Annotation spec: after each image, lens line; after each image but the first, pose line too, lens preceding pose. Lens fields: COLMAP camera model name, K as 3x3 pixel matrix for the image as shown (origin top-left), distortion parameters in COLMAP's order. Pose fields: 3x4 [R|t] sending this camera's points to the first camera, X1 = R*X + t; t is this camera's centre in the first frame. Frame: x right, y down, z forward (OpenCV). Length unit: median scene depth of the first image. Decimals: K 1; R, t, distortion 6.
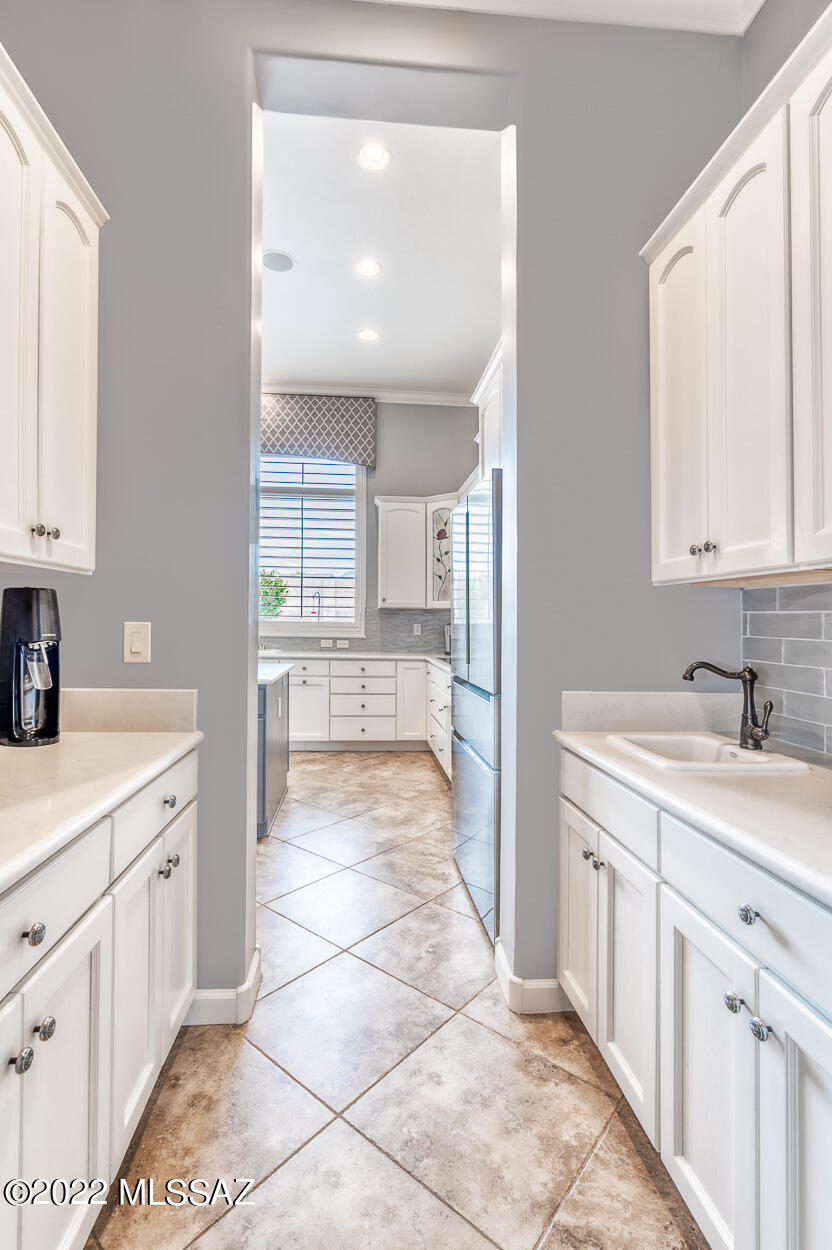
lens RADIAL K [[563.9, 0, 411.5], [0, 563.9, 626.6], [0, 0, 1]] dist [-0.006931, -0.001105]
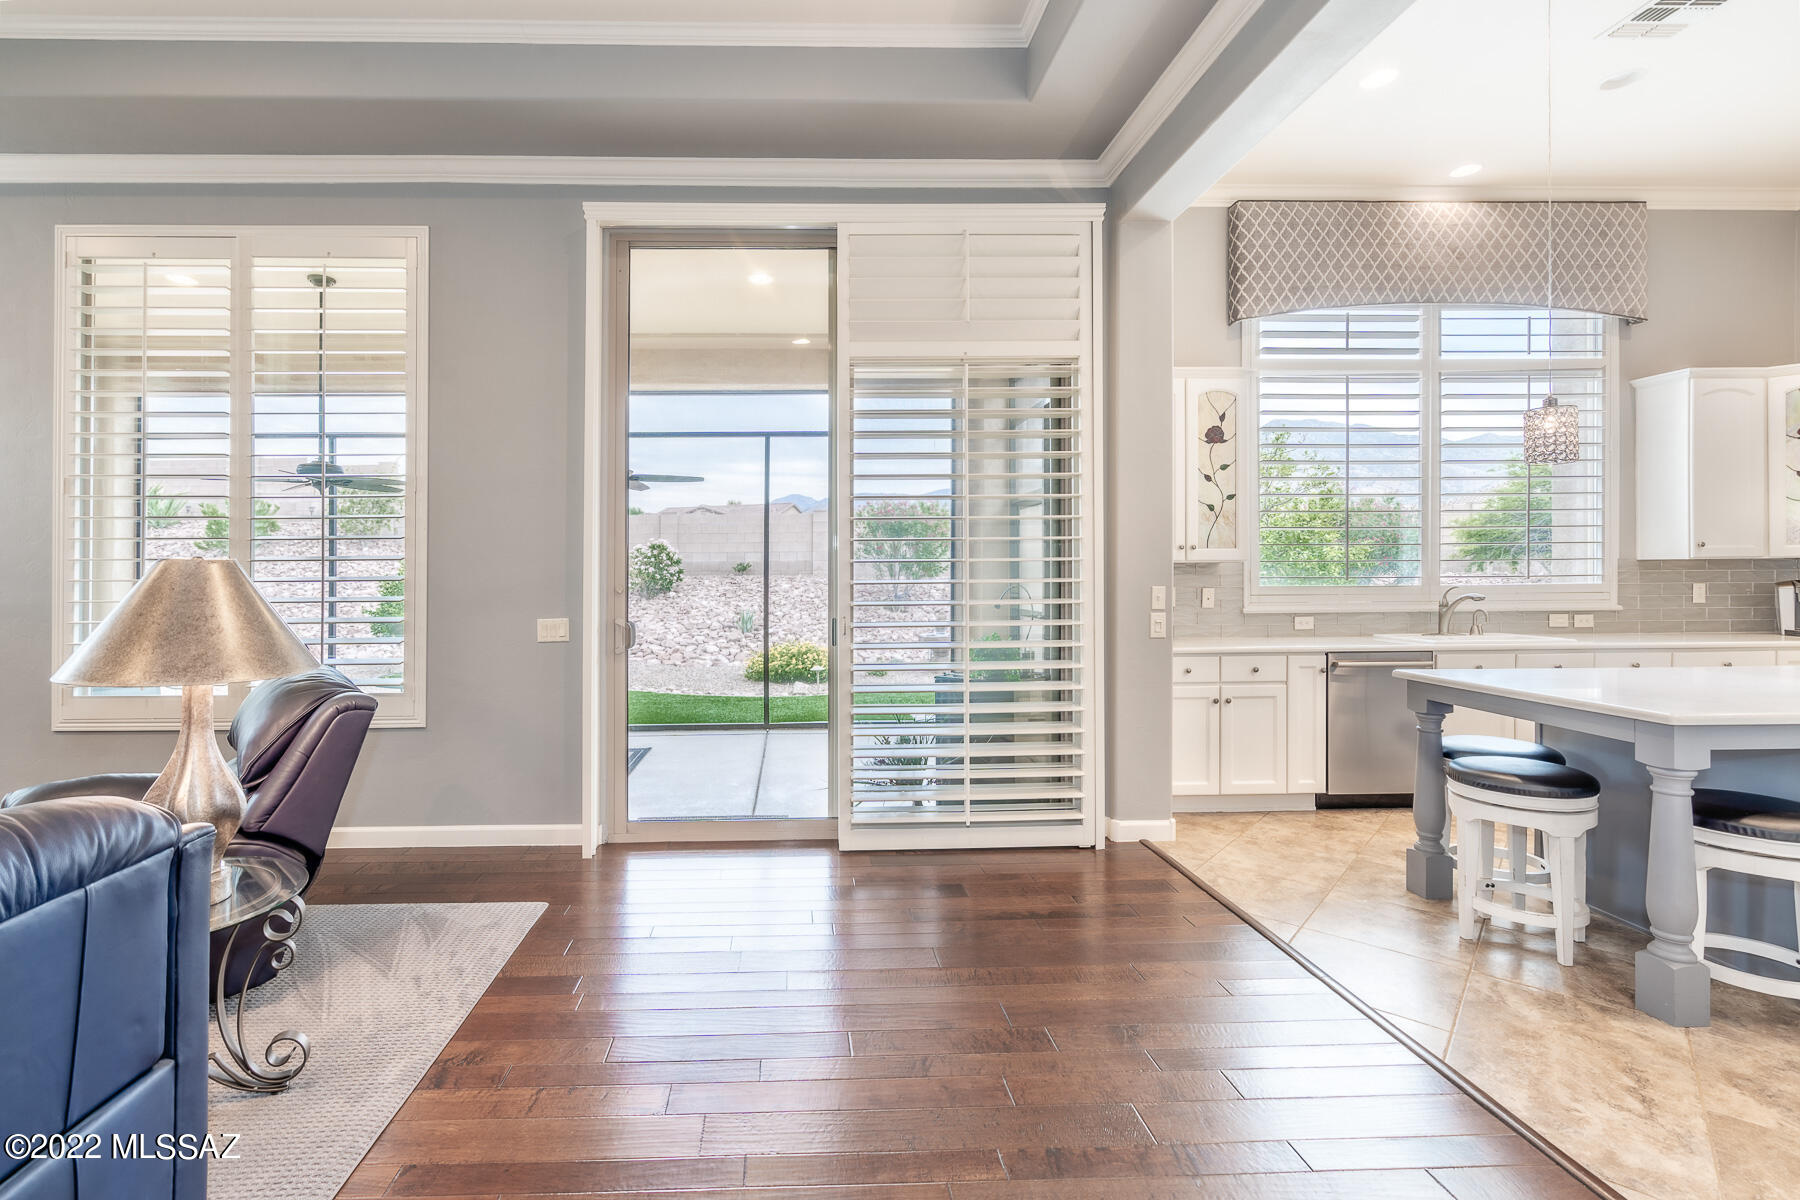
lens RADIAL K [[812.0, 0, 822.1], [0, 812.0, 578.9], [0, 0, 1]] dist [-0.006931, -0.001105]
pose [[0.996867, -0.018671, -0.076859, -0.870850], [0.019599, 0.999744, 0.011344, -0.039327], [0.076628, -0.012815, 0.996977, 0.095637]]
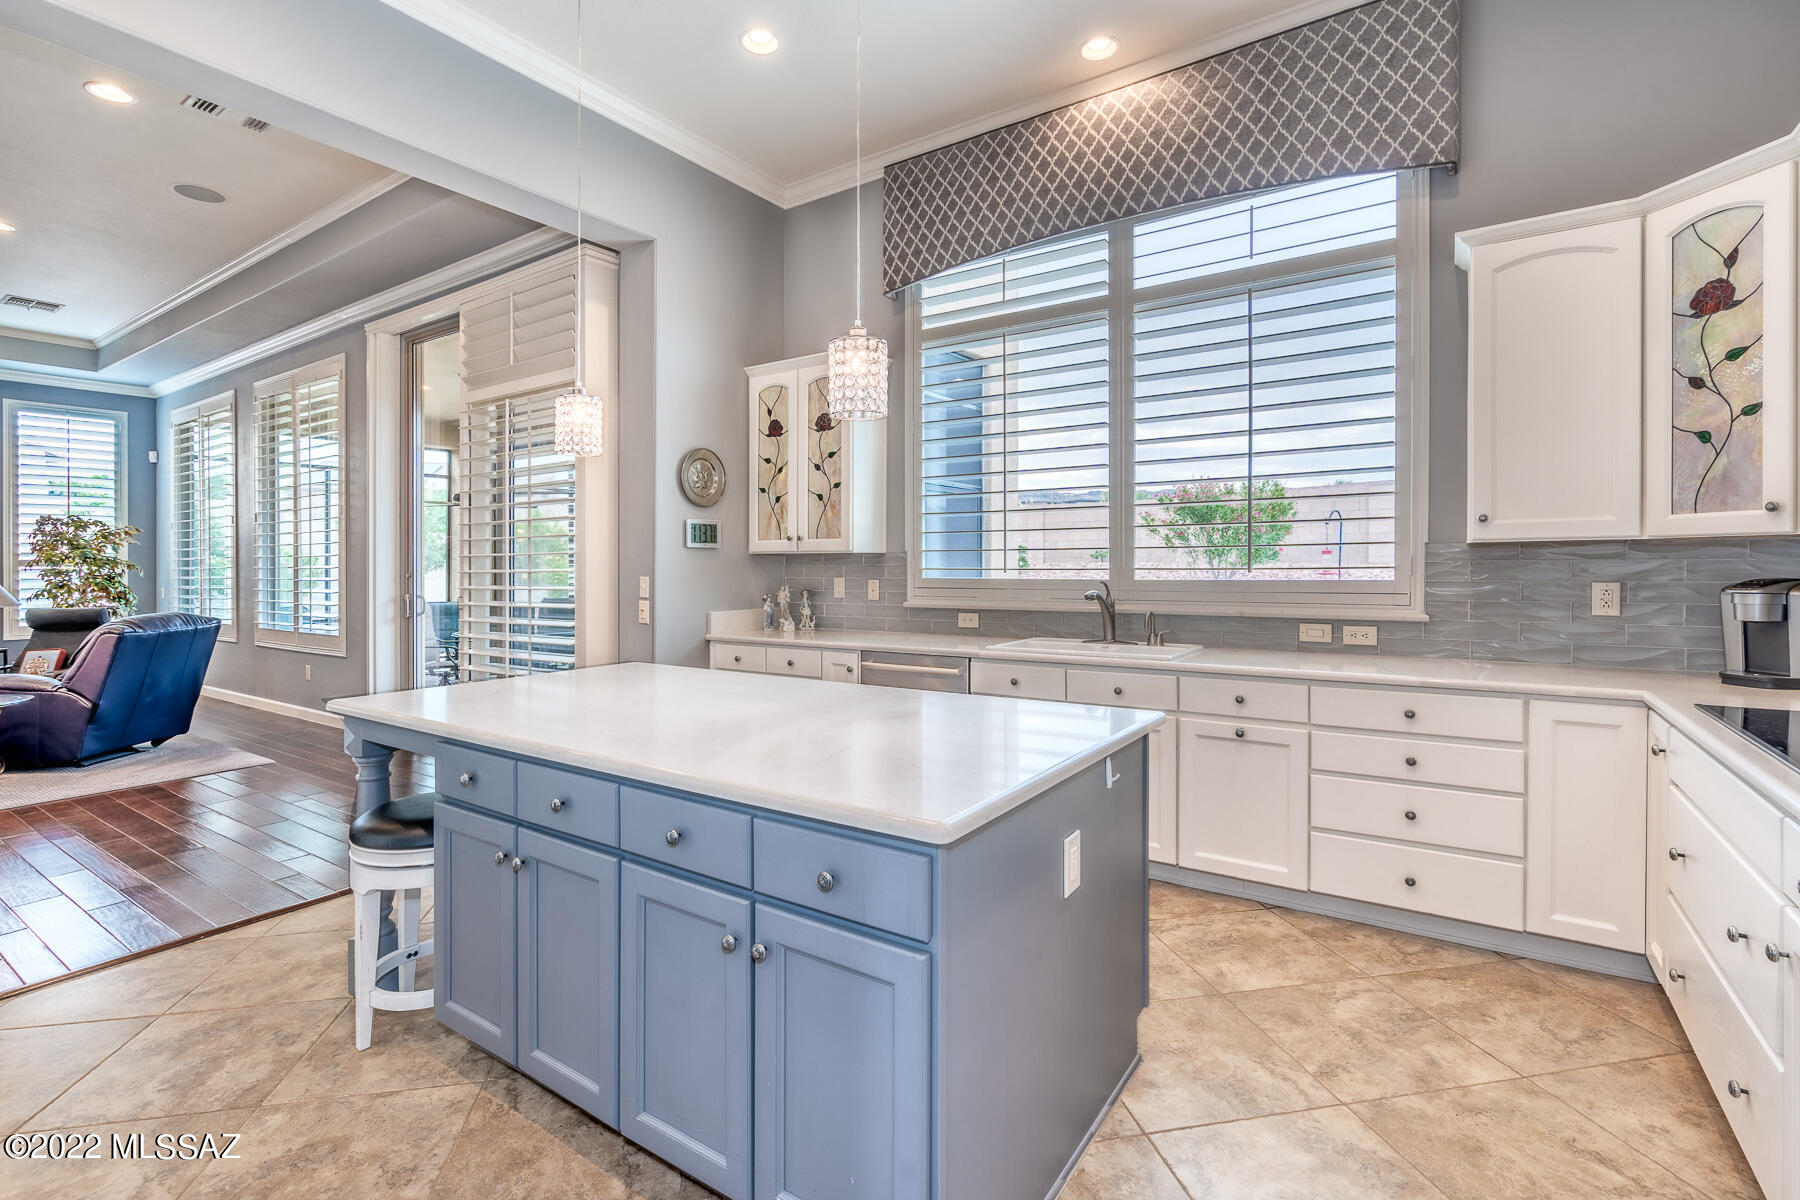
lens RADIAL K [[812.0, 0, 897.0], [0, 812.0, 593.0], [0, 0, 1]] dist [-0.006931, -0.001105]
pose [[0.768049, 0.002433, -0.640386, -0.006656], [0.012325, 0.999751, 0.018581, -0.014292], [0.640272, -0.022164, 0.767828, 0.357980]]
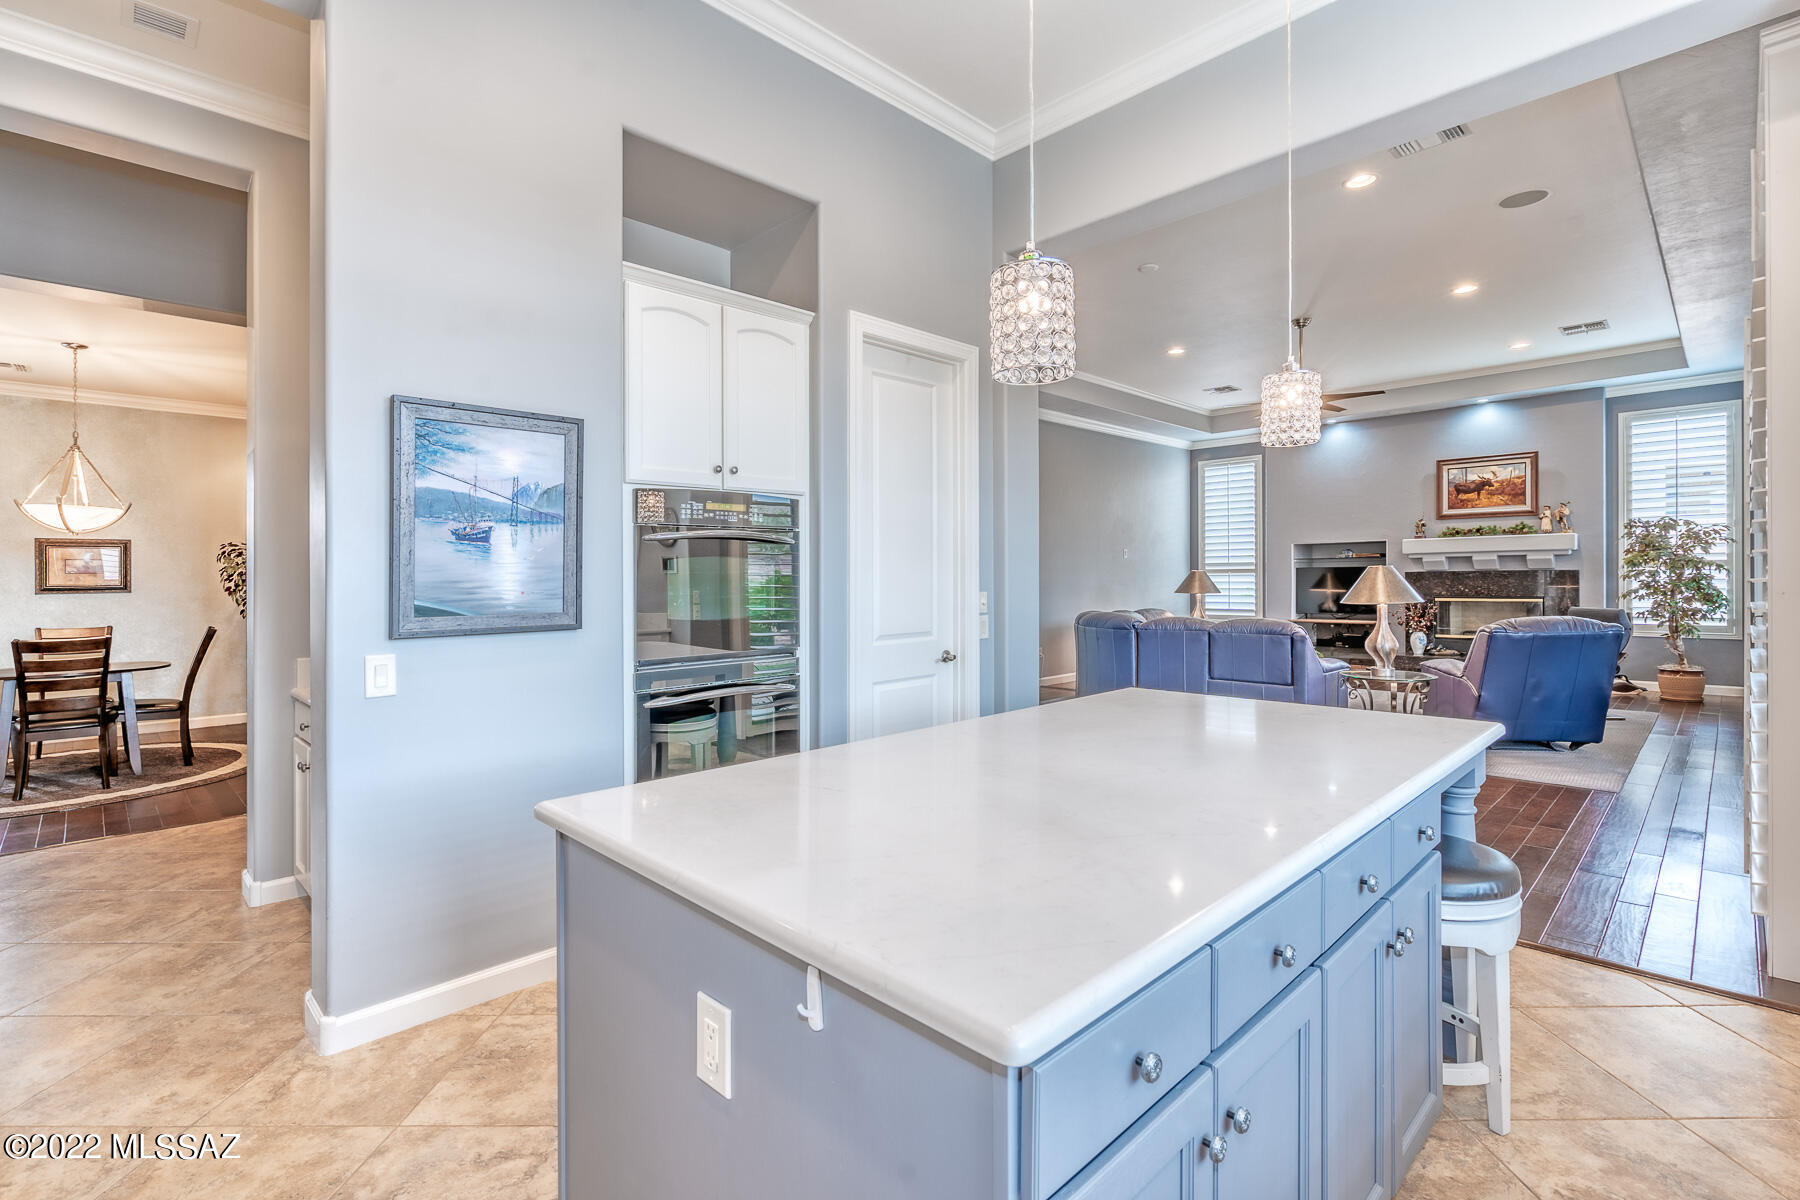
lens RADIAL K [[812.0, 0, 882.7], [0, 812.0, 562.2], [0, 0, 1]] dist [-0.006931, -0.001105]
pose [[-0.802604, -0.021475, -0.596126, -0.069702], [-0.005724, 0.999583, -0.028303, -0.014591], [0.596485, -0.019303, -0.802392, 0.824841]]
